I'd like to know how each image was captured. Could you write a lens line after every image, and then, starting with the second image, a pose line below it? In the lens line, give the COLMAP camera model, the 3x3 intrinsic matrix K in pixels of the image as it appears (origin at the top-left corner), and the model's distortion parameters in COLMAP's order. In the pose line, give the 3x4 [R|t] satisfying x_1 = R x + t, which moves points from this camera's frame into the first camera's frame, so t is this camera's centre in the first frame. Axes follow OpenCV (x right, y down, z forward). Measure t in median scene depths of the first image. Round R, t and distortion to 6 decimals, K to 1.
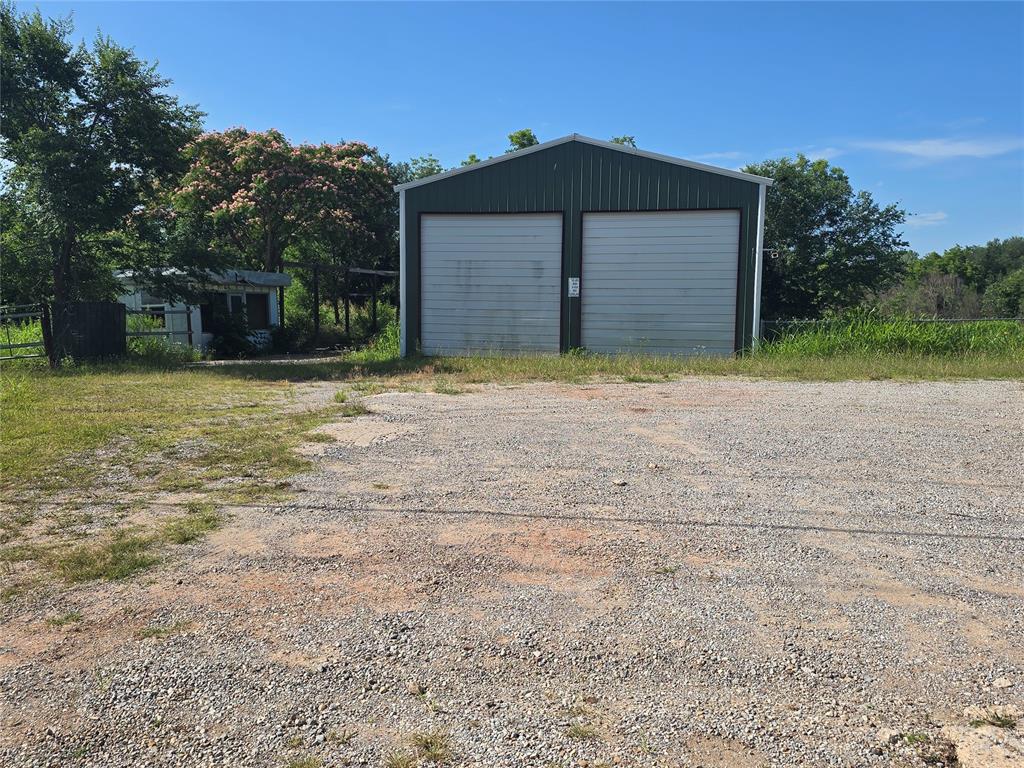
lens RADIAL K [[870.6, 0, 512.0], [0, 870.6, 384.0], [0, 0, 1]] dist [0.071661, -0.011443]
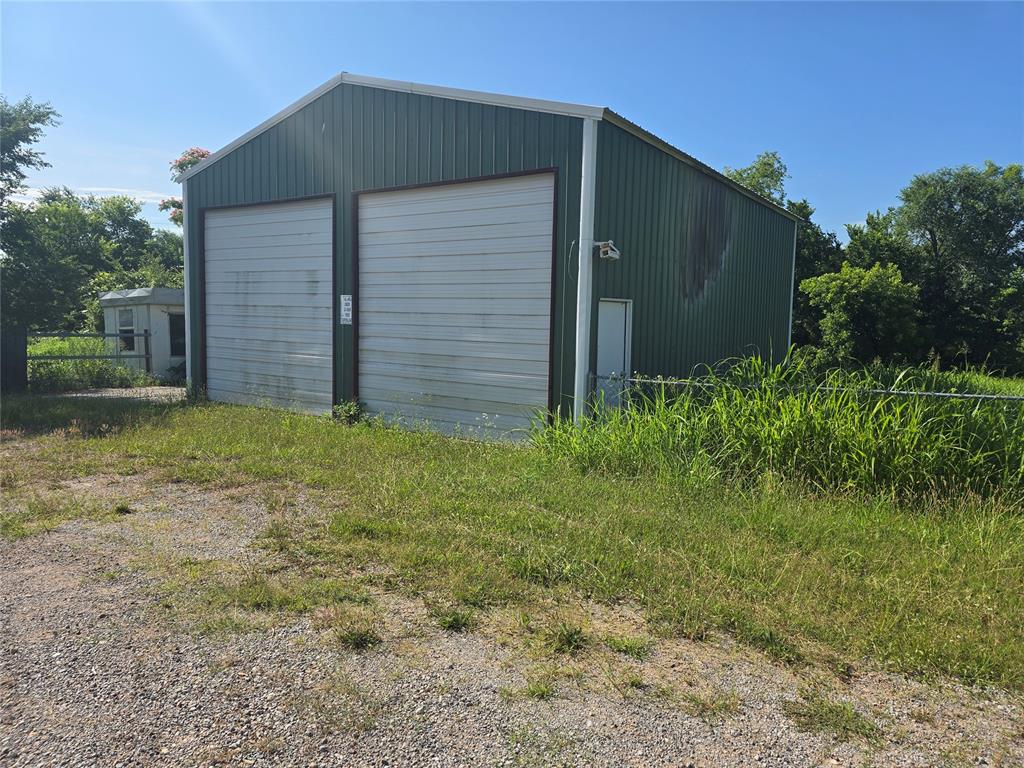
lens RADIAL K [[692.8, 0, 532.1], [0, 692.8, 377.7], [0, 0, 1]] dist [0.026632, -0.000563]
pose [[0.942372, 0.038020, -0.332400, 0.375593], [-0.043757, 0.998994, -0.009788, -0.061253], [0.331693, 0.023769, 0.943088, 0.557975]]
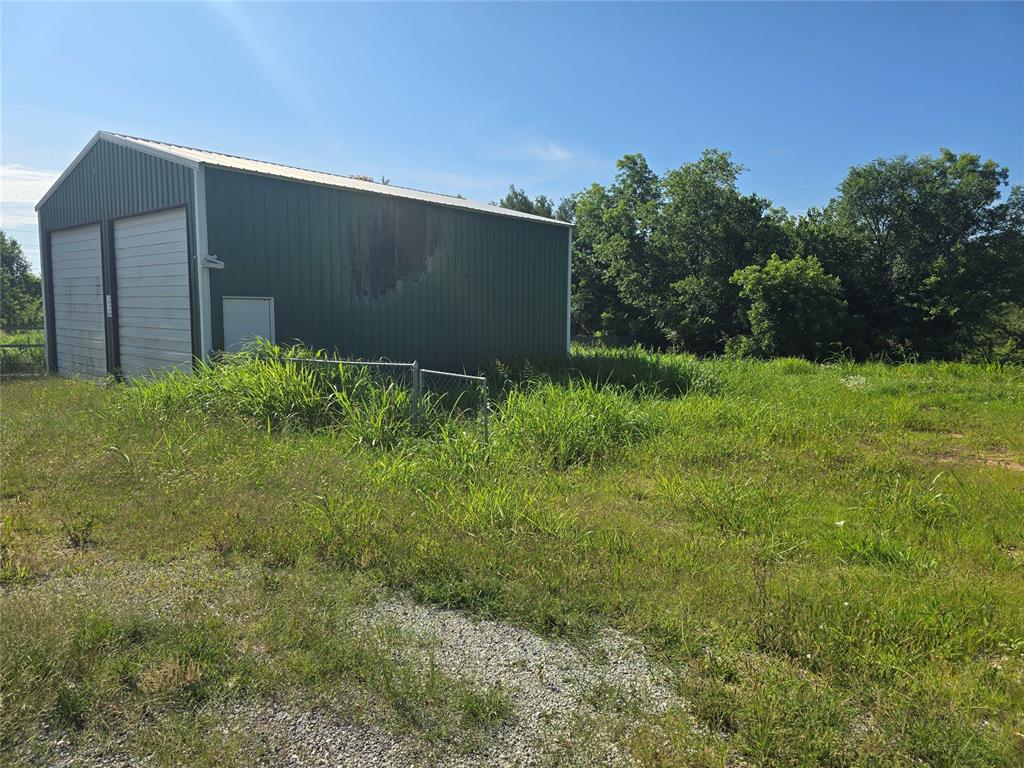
lens RADIAL K [[681.0, 0, 515.1], [0, 681.0, 394.1], [0, 0, 1]] dist [0.057824, -0.057462]
pose [[0.891717, 0.054696, -0.449276, 0.751153], [-0.046280, 0.998487, 0.029702, -0.062218], [0.450221, -0.005693, 0.892899, 0.562224]]
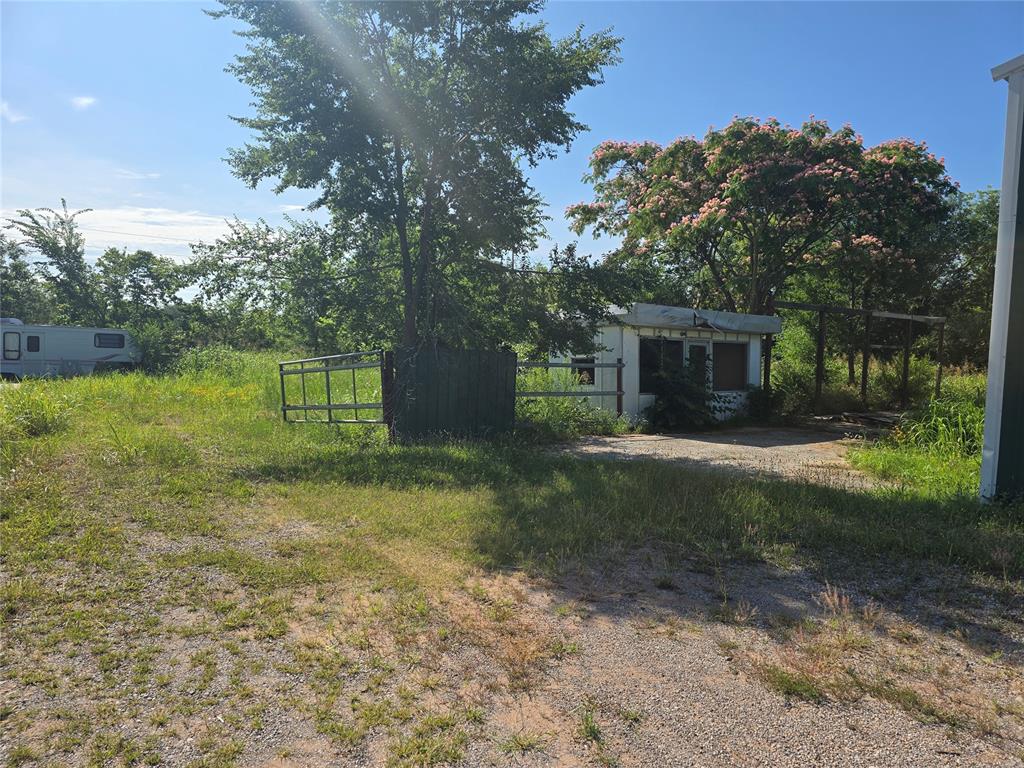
lens RADIAL K [[682.0, 0, 512.0], [0, 682.0, 384.0], [0, 0, 1]] dist [0.007521, 0.000652]
pose [[0.780959, 0.049782, -0.622596, -0.112190], [-0.079462, 0.996638, -0.019985, -0.063995], [0.619507, 0.065080, 0.782288, 0.667118]]
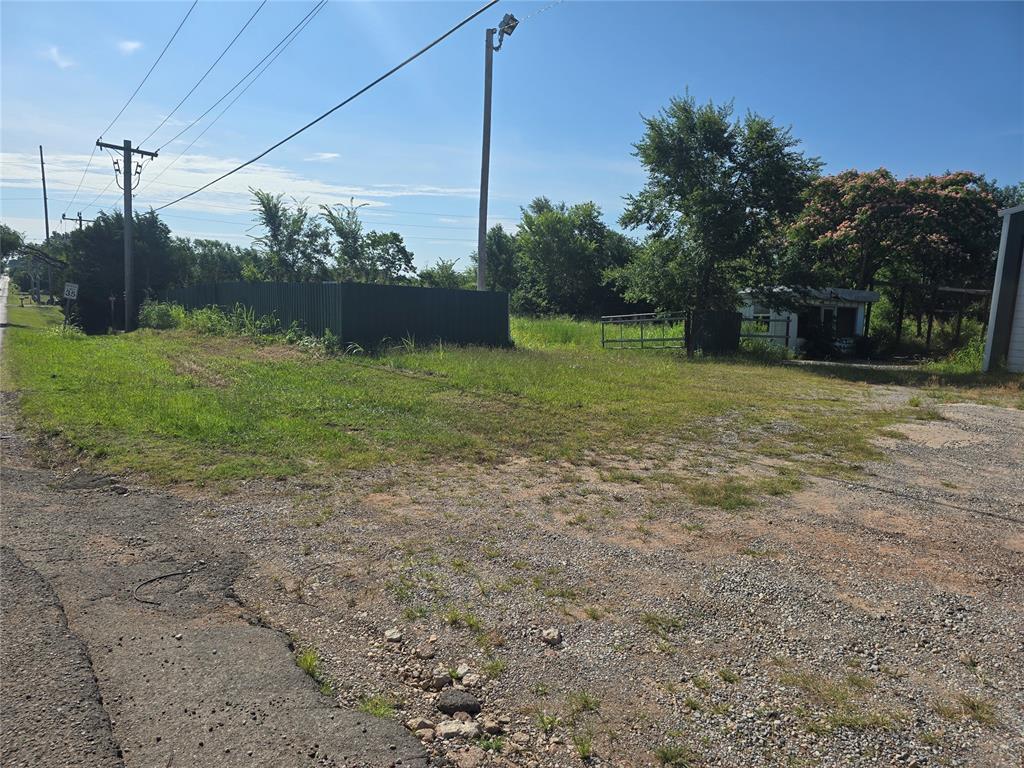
lens RADIAL K [[681.0, 0, 515.1], [0, 681.0, 394.1], [0, 0, 1]] dist [0.057824, -0.057462]
pose [[0.748230, 0.116632, -0.653107, -0.000196], [-0.099053, 0.993031, 0.063856, -0.000524], [0.656004, 0.016913, 0.754568, -0.018191]]
